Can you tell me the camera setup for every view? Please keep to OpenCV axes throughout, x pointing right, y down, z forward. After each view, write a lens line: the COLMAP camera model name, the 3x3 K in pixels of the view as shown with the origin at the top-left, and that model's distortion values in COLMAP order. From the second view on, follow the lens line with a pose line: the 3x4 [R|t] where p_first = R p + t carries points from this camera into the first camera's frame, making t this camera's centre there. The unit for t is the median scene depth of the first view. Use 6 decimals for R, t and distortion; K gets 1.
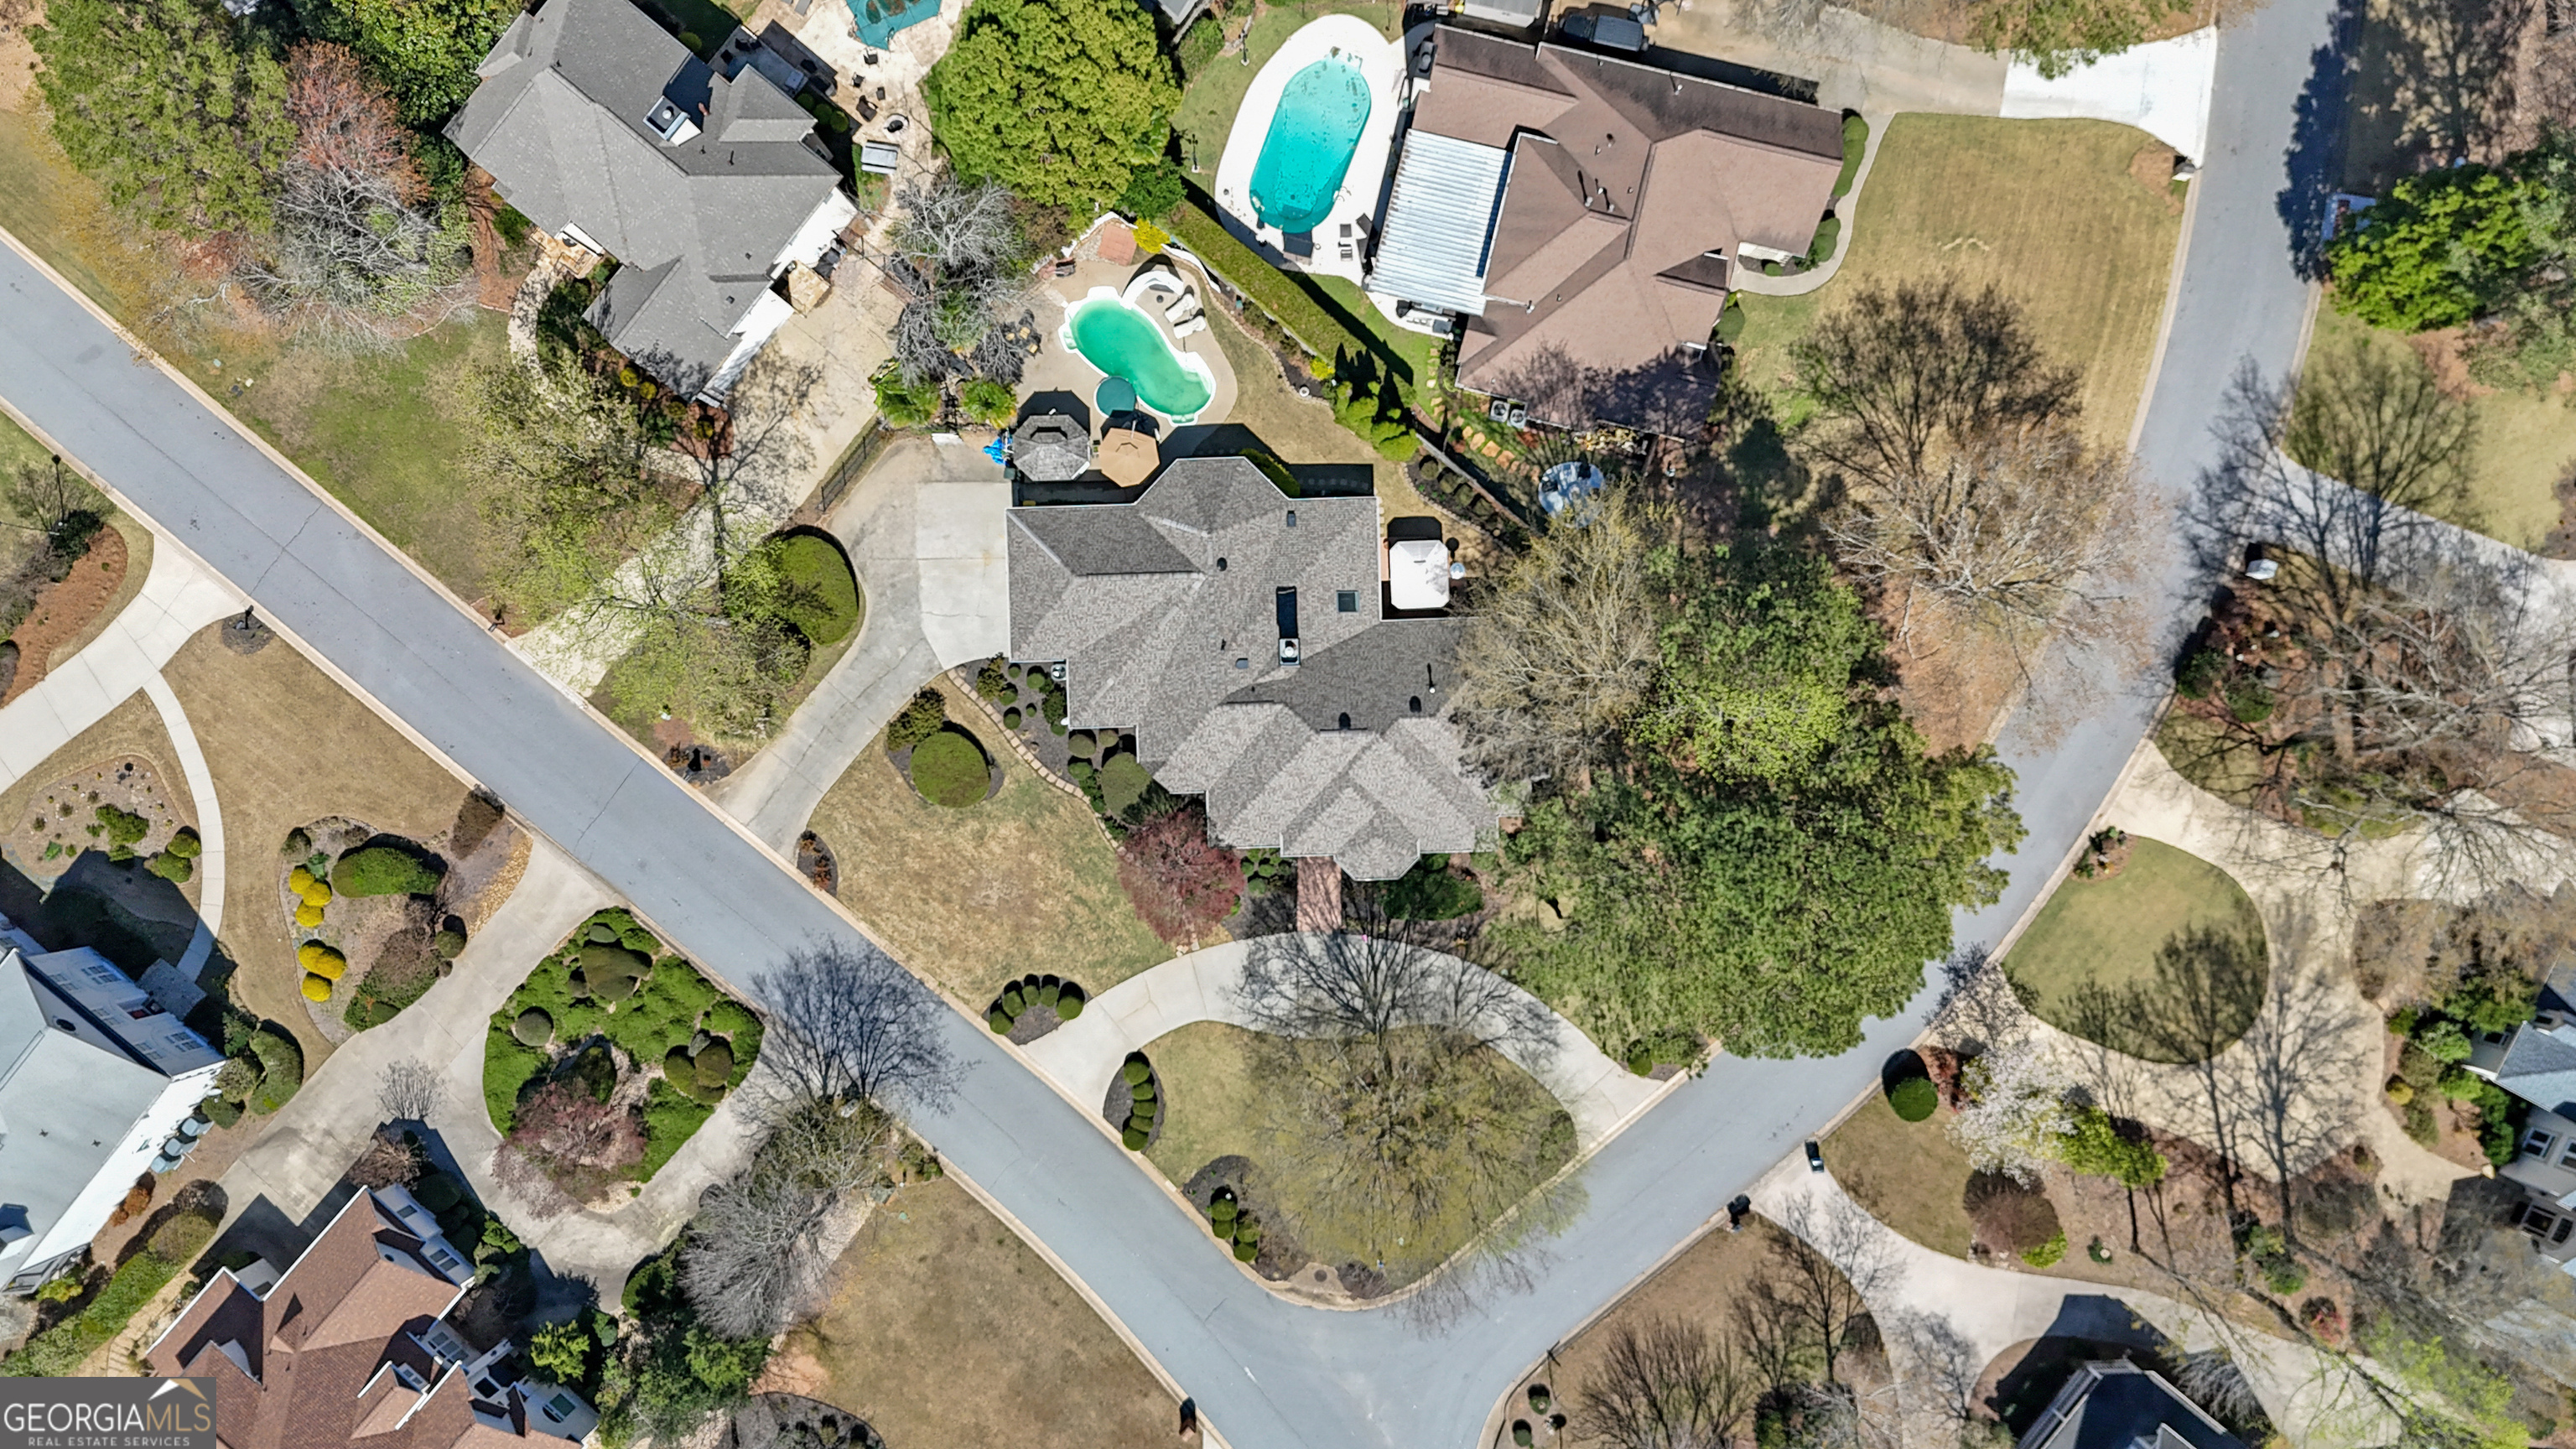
lens RADIAL K [[1885.1, 0, 1294.2], [0, 1885.1, 718.8], [0, 0, 1]] dist [0.028445, -0.002967]
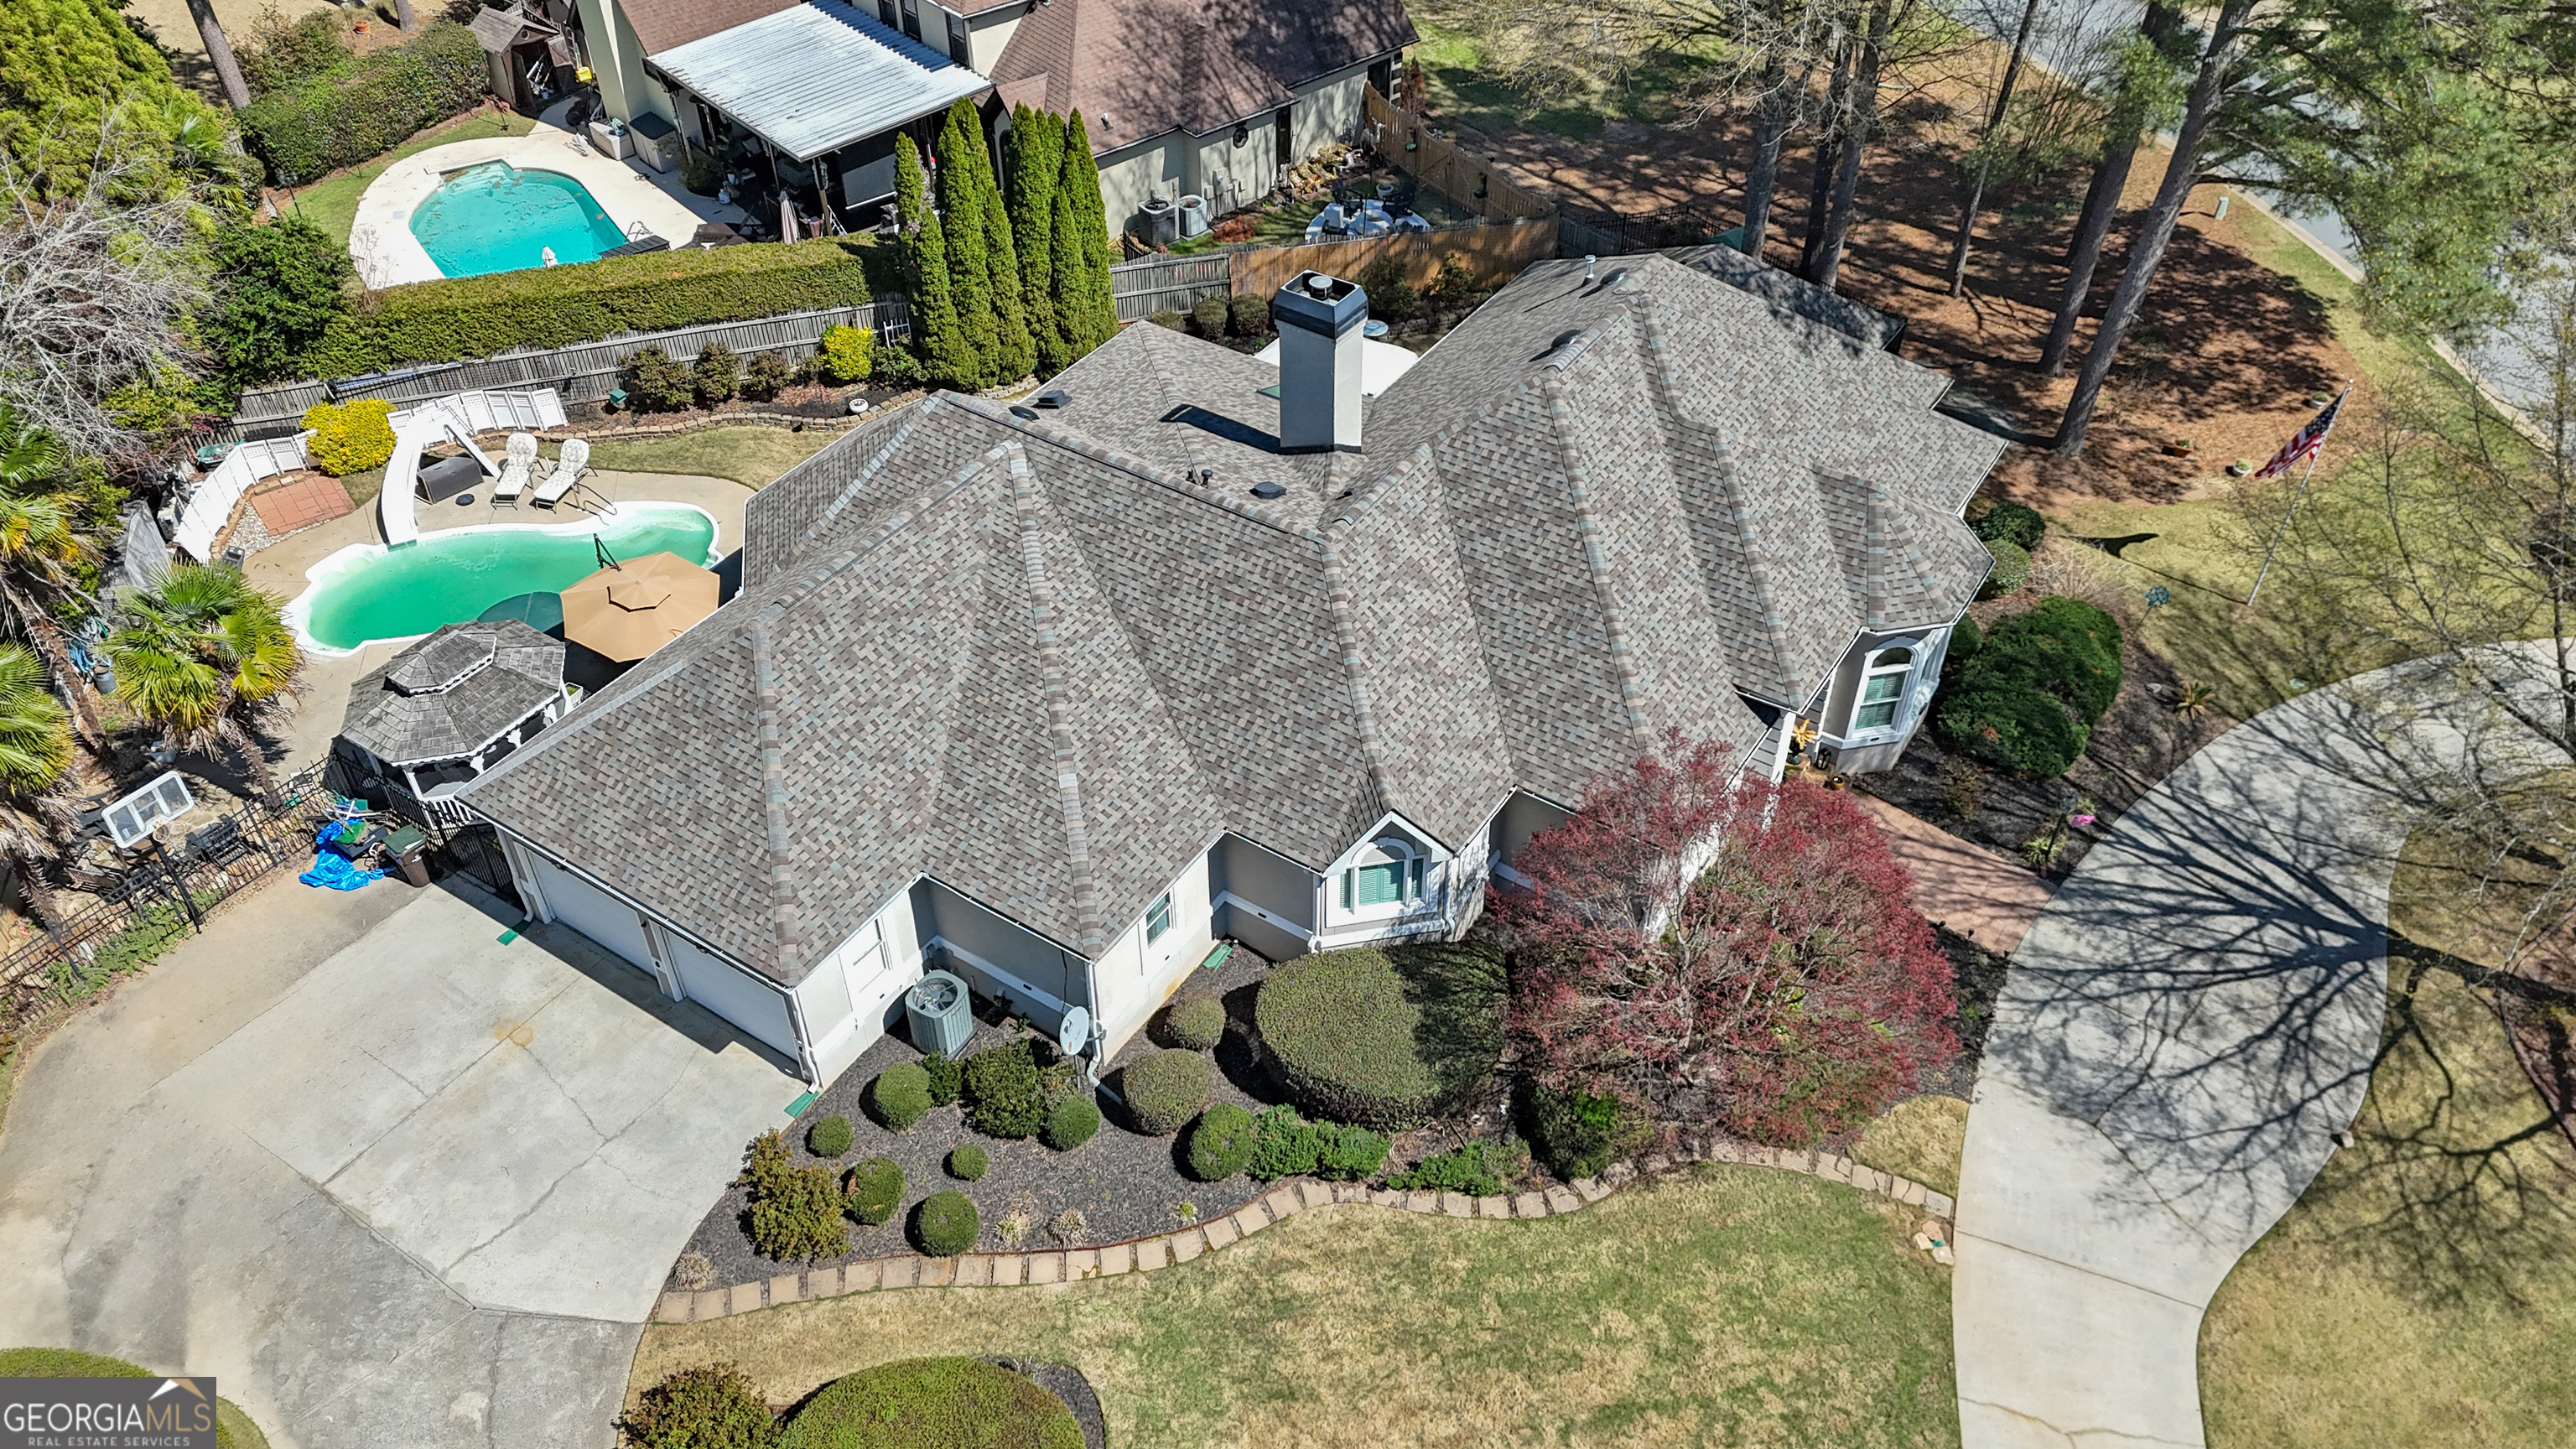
lens RADIAL K [[1885.1, 0, 1294.2], [0, 1885.1, 718.8], [0, 0, 1]] dist [0.028445, -0.002967]
pose [[0.577692, -0.527138, 0.623216, -0.259860], [0.816249, 0.375884, -0.438689, 0.142701], [-0.003008, 0.762127, 0.647421, 0.762509]]
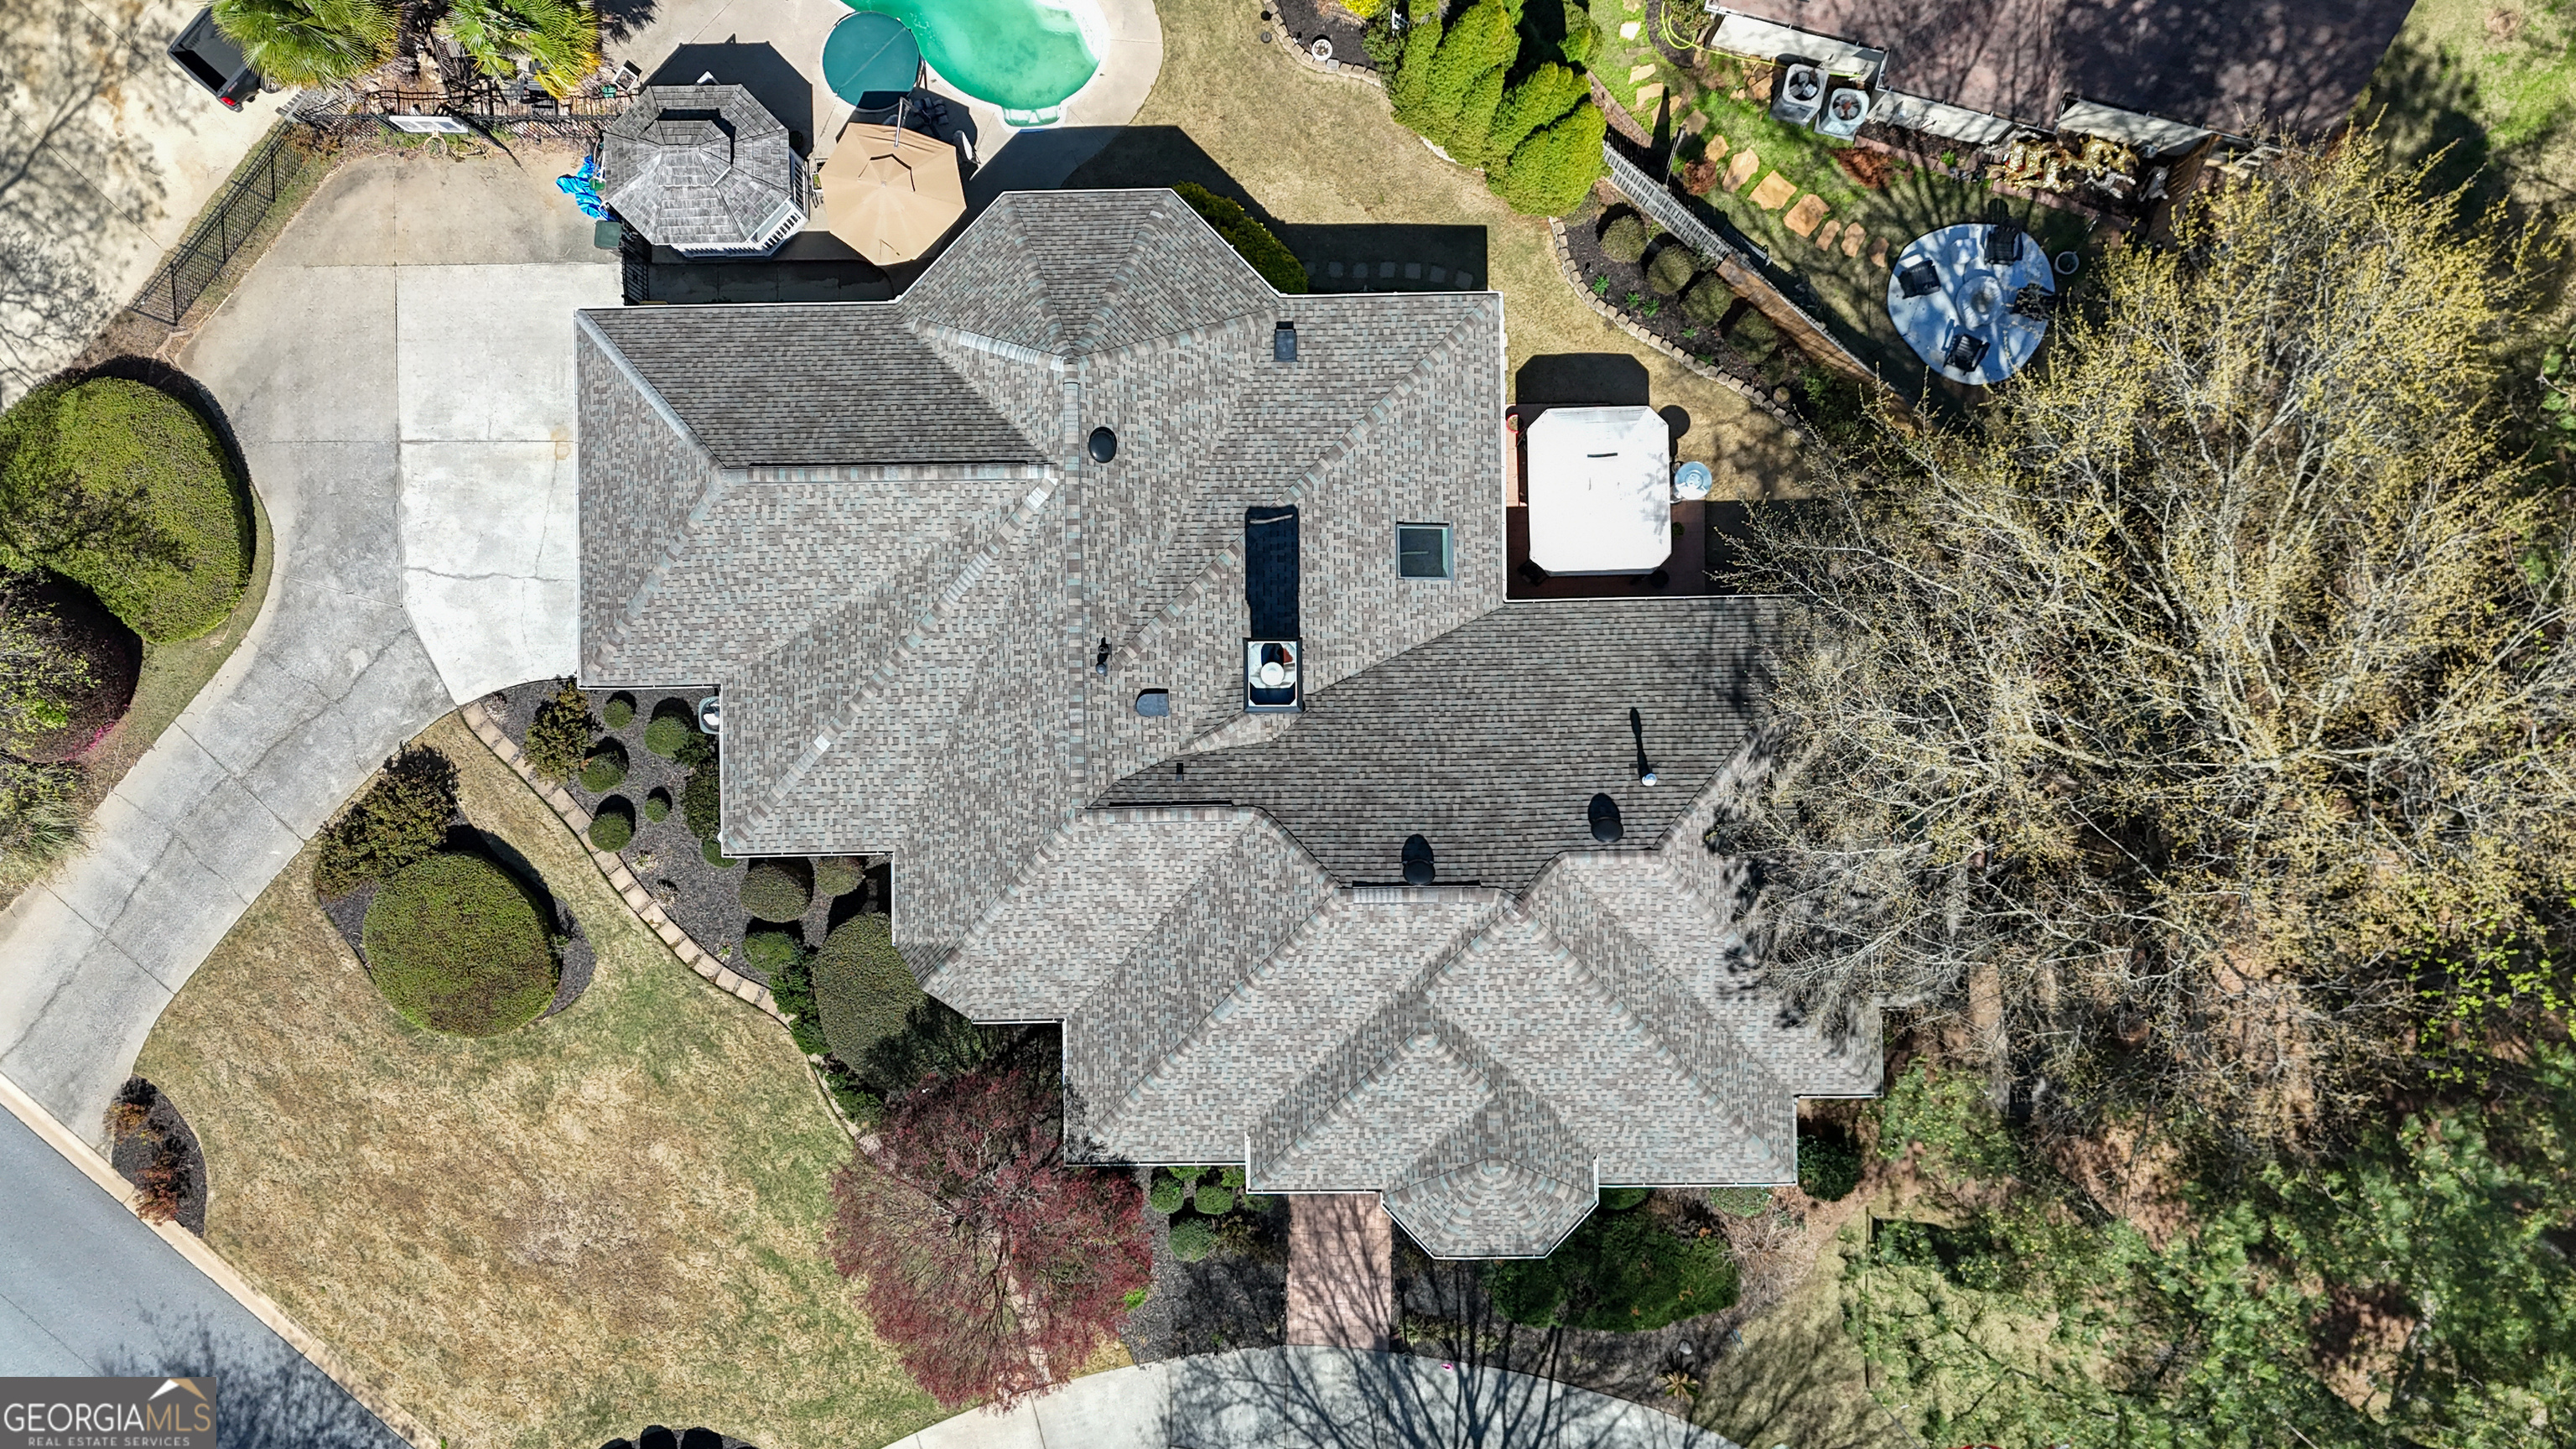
lens RADIAL K [[1885.1, 0, 1294.2], [0, 1885.1, 718.8], [0, 0, 1]] dist [0.028445, -0.002967]
pose [[0.999881, 0.014836, -0.004301, 0.003085], [-0.014883, 0.999828, -0.011106, -0.021207], [0.004136, 0.011168, 0.999929, 0.586706]]
